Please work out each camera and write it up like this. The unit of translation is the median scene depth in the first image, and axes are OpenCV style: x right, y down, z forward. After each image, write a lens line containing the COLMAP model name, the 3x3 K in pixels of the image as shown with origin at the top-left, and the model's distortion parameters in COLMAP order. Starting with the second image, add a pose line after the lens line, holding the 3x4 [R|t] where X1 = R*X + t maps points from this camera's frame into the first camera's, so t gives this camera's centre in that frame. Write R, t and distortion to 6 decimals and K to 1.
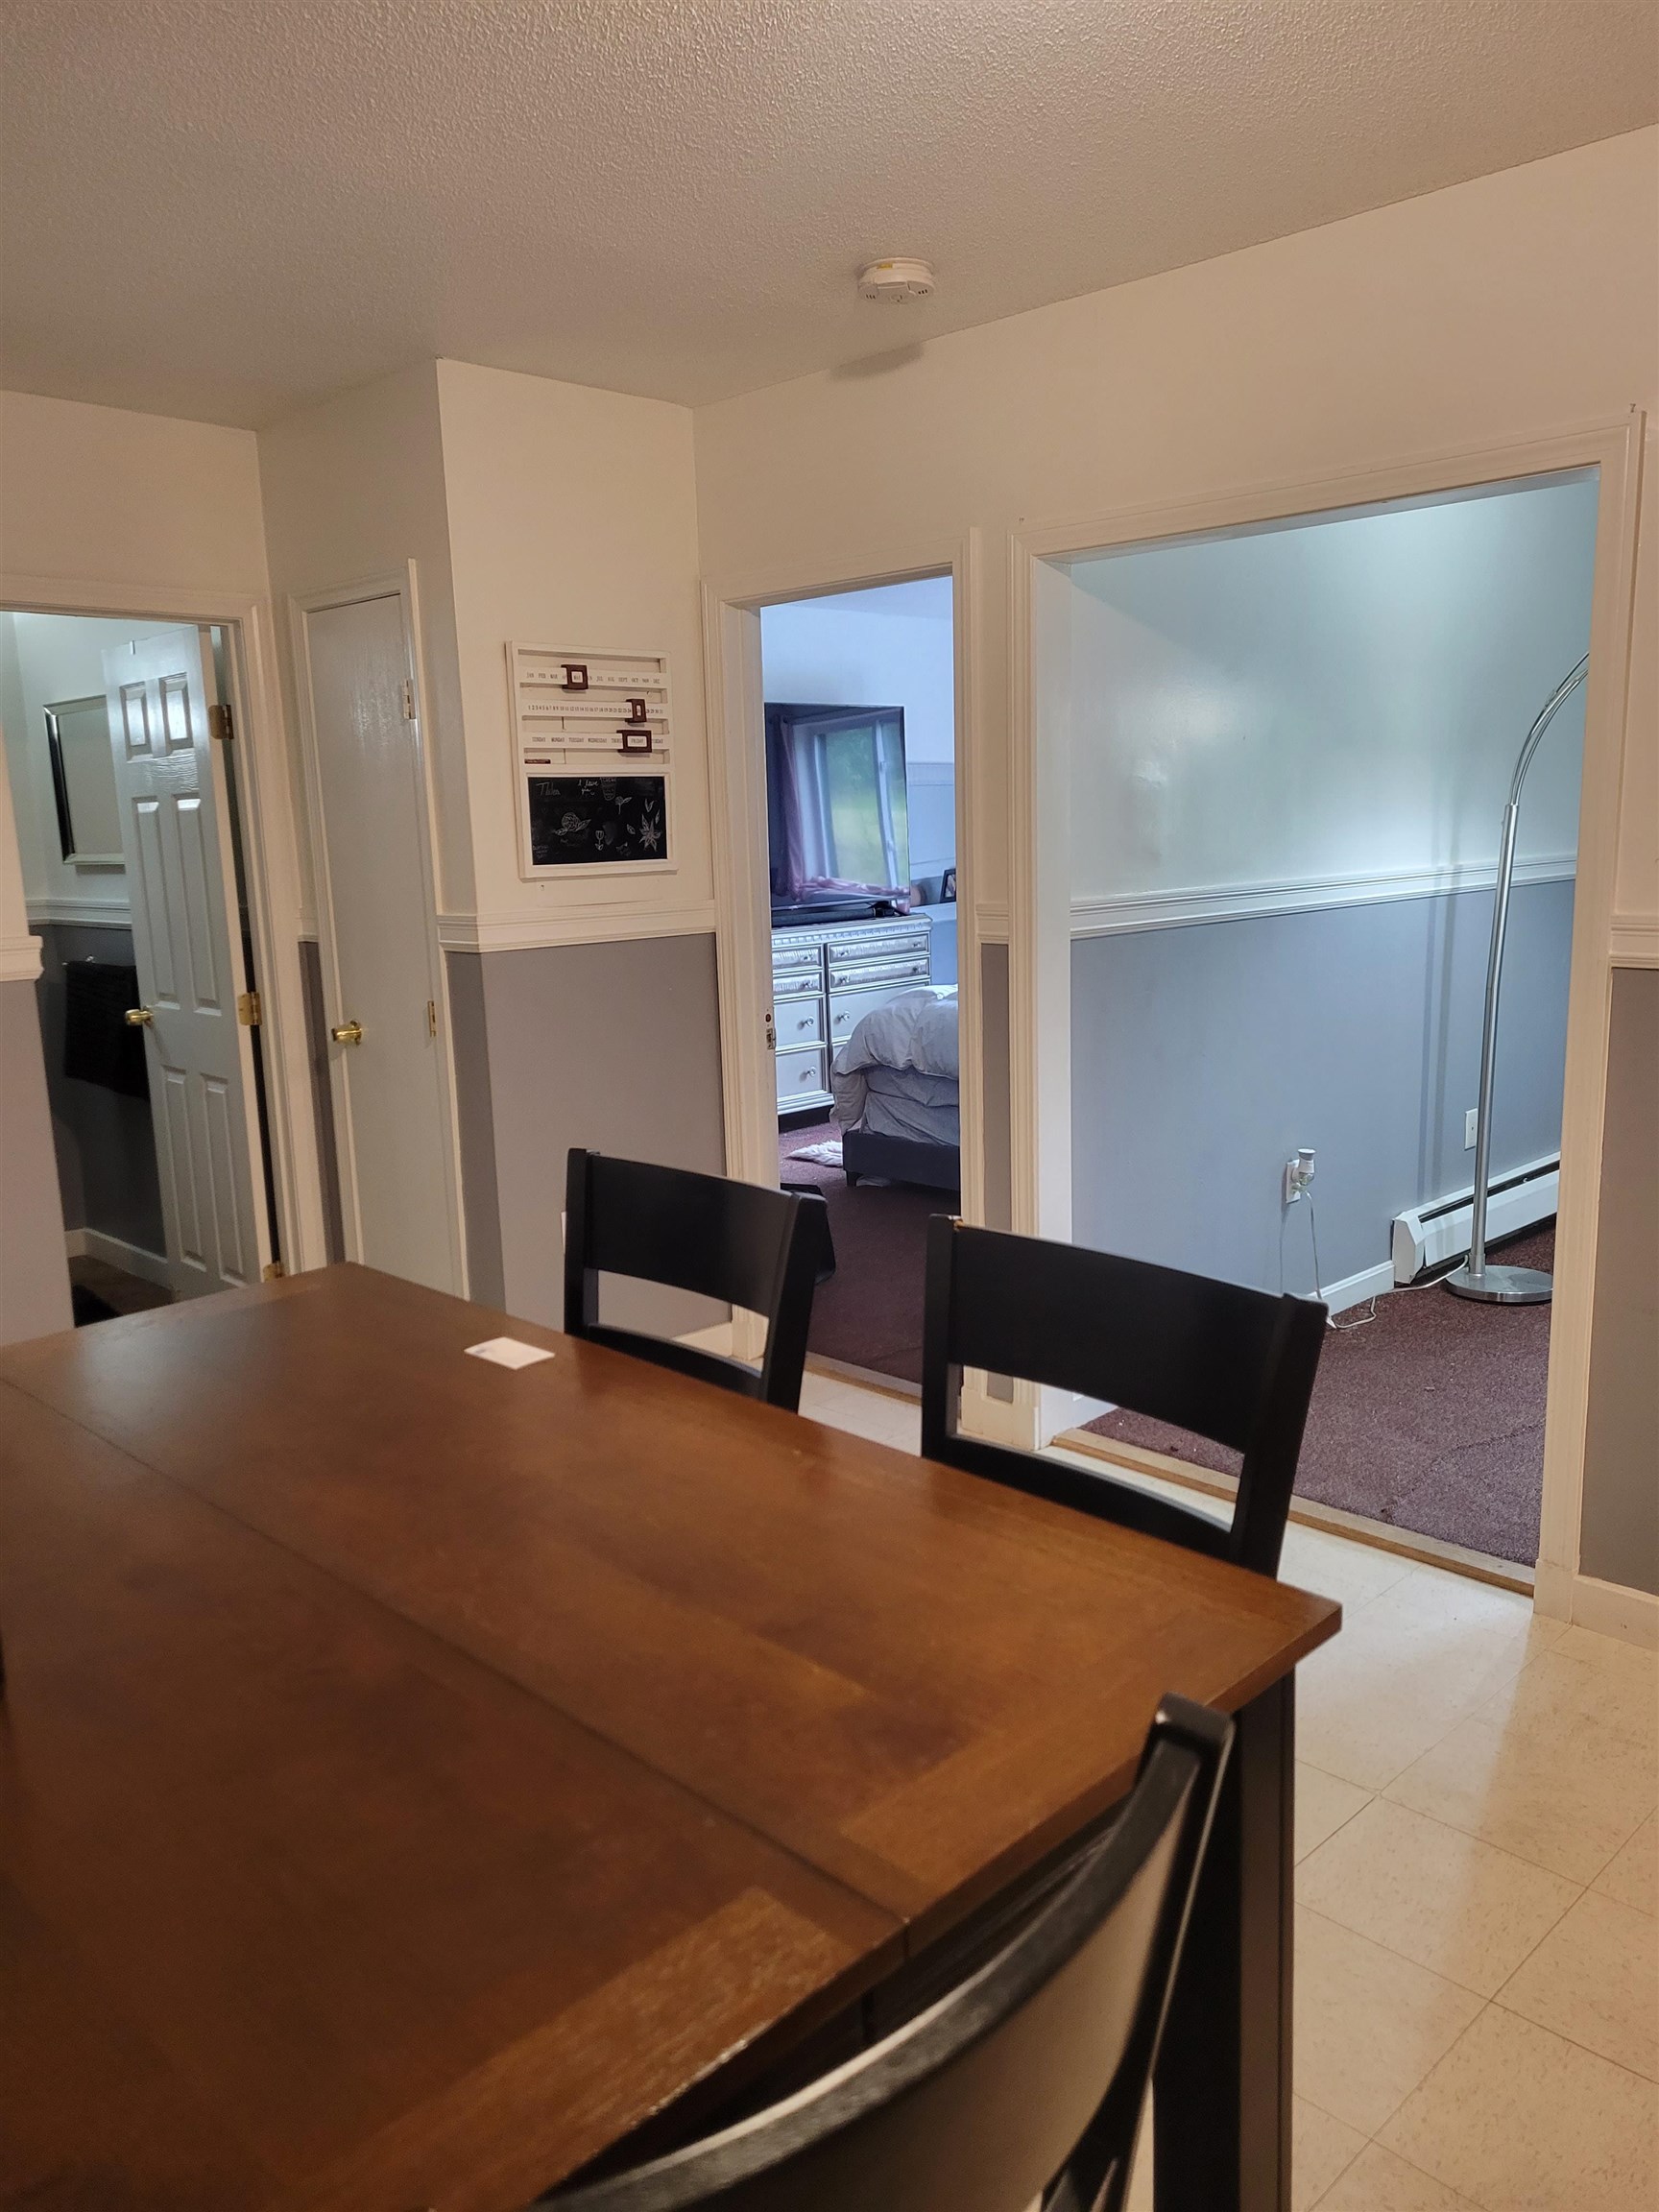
lens RADIAL K [[1653.8, 0, 829.5], [0, 1653.8, 1106.0], [0, 0, 1]] dist [0.068522, -0.000591]
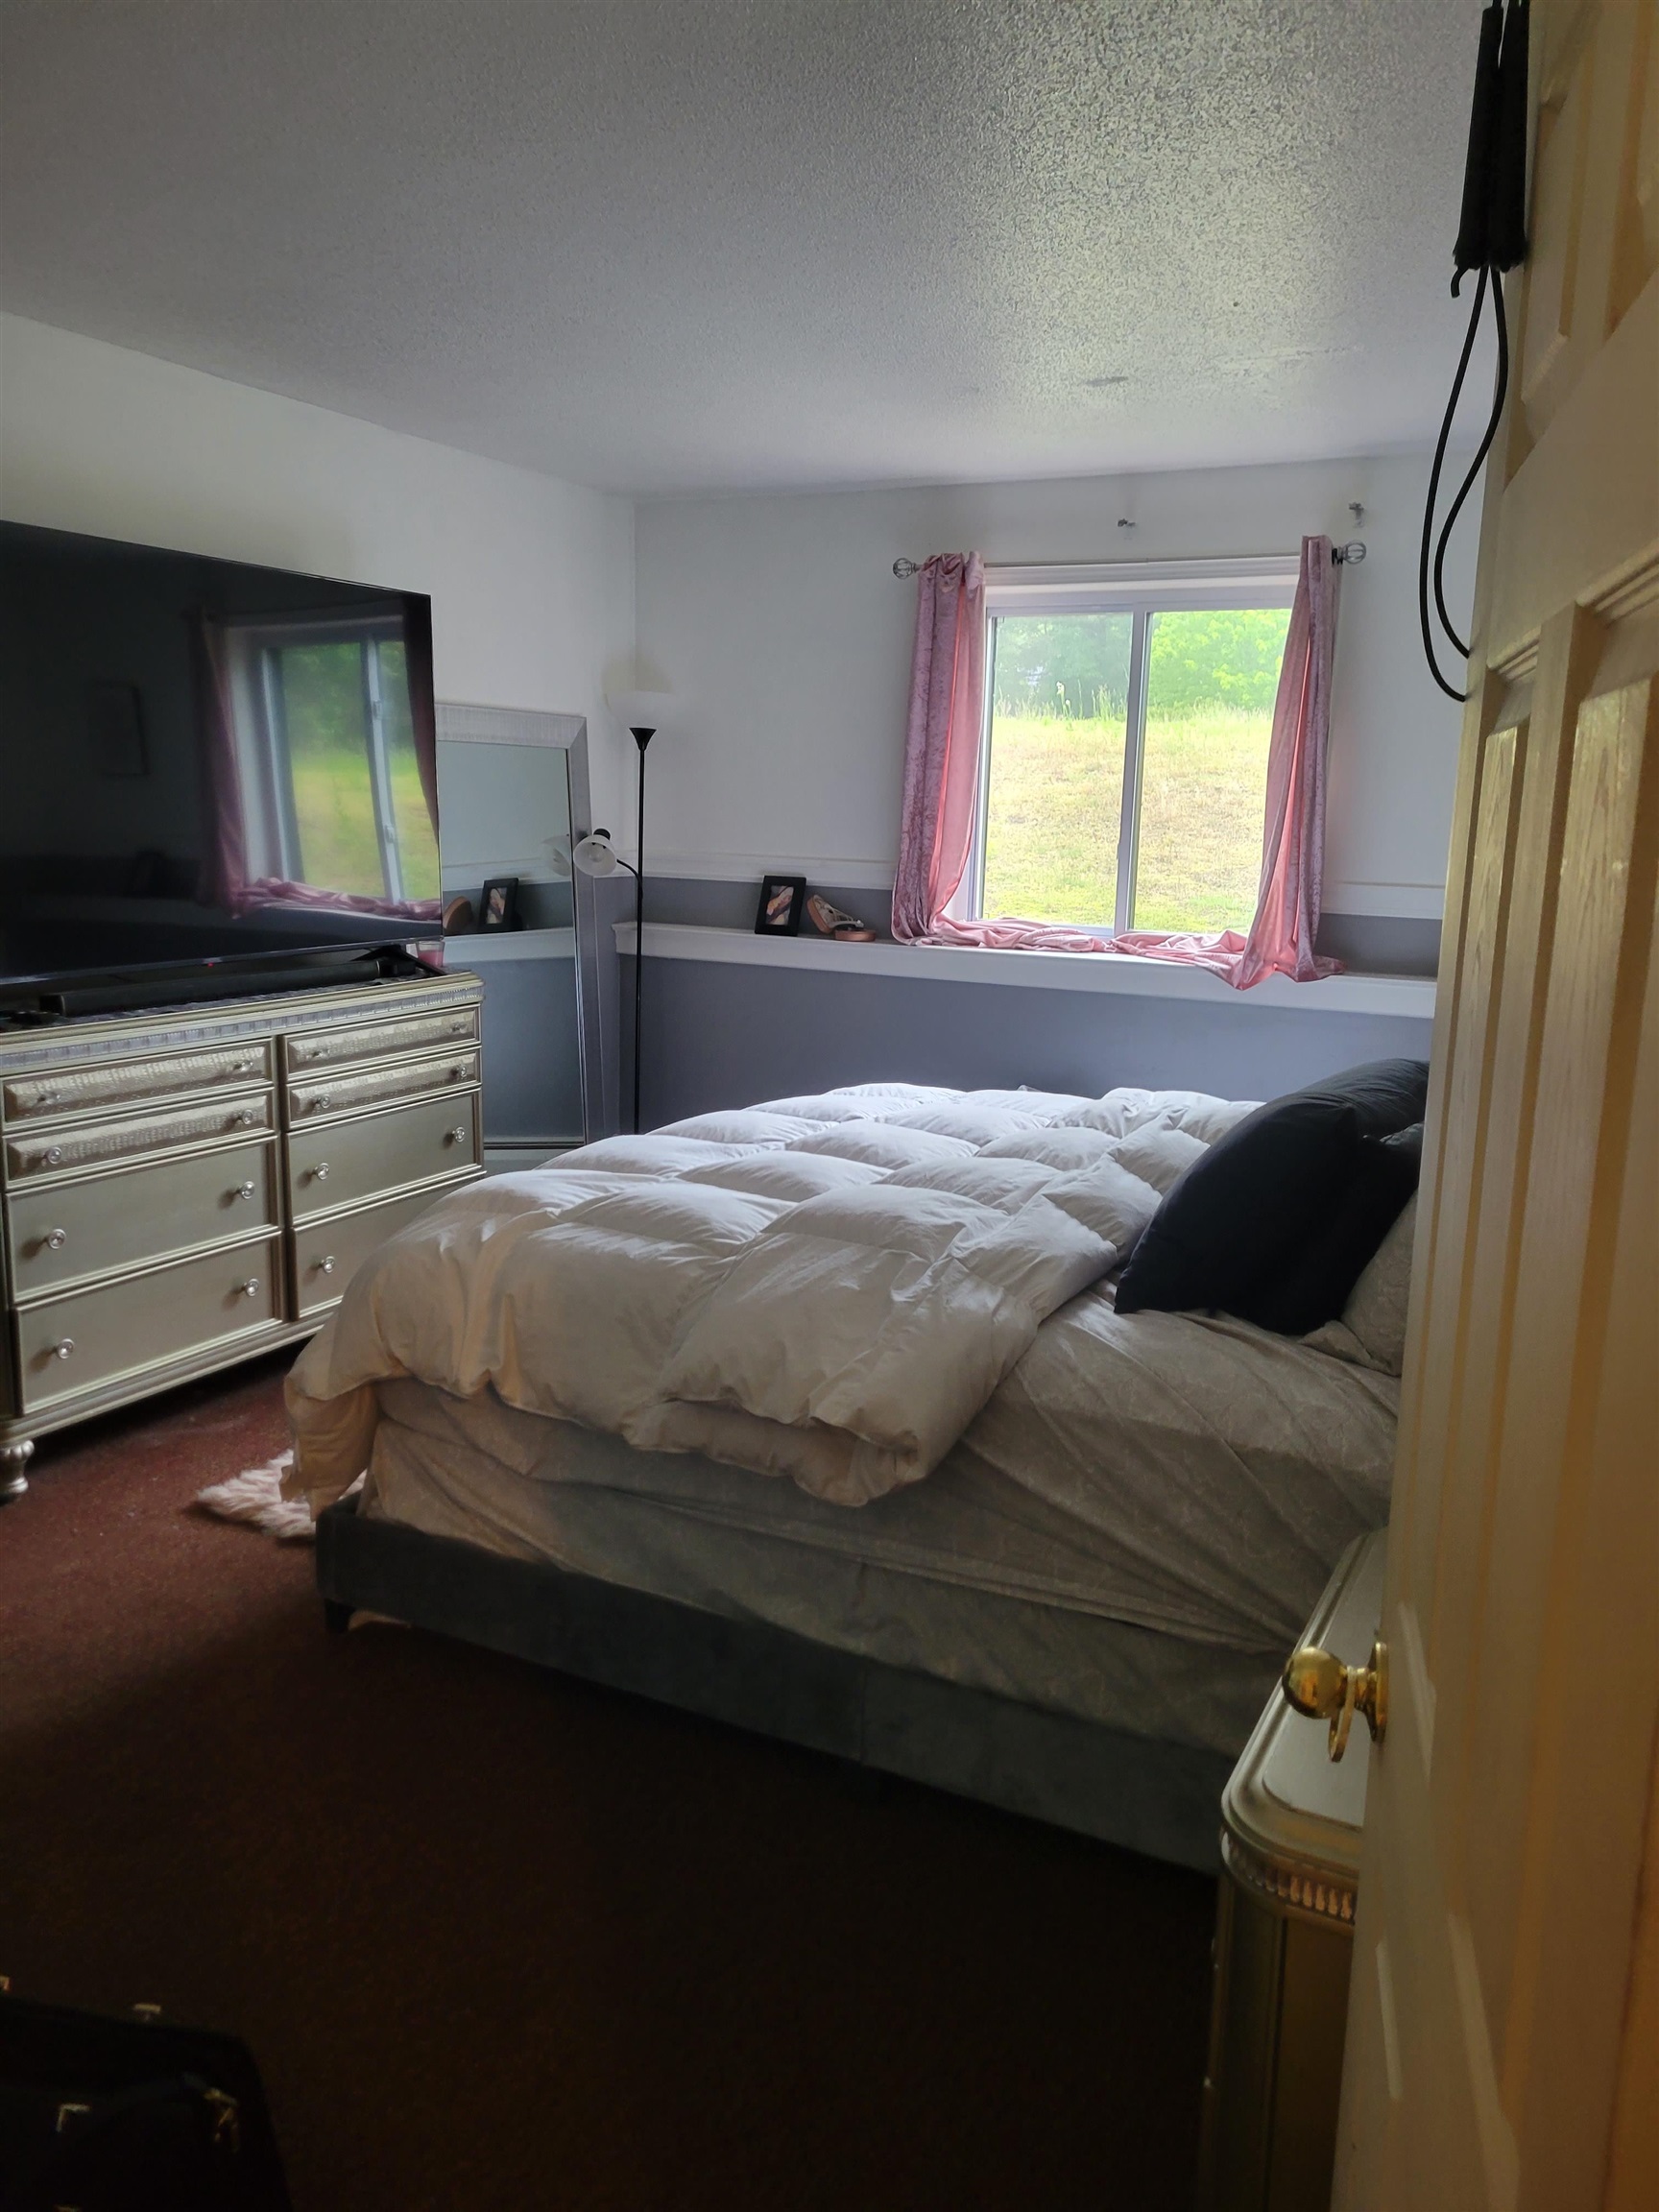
lens RADIAL K [[1653.8, 0, 829.5], [0, 1653.8, 1106.0], [0, 0, 1]] dist [0.068522, -0.000591]
pose [[0.951355, 0.002326, 0.308089, 0.000517], [-0.004897, 0.999959, 0.007573, -0.079630], [-0.308059, -0.008713, 0.951327, 0.456378]]
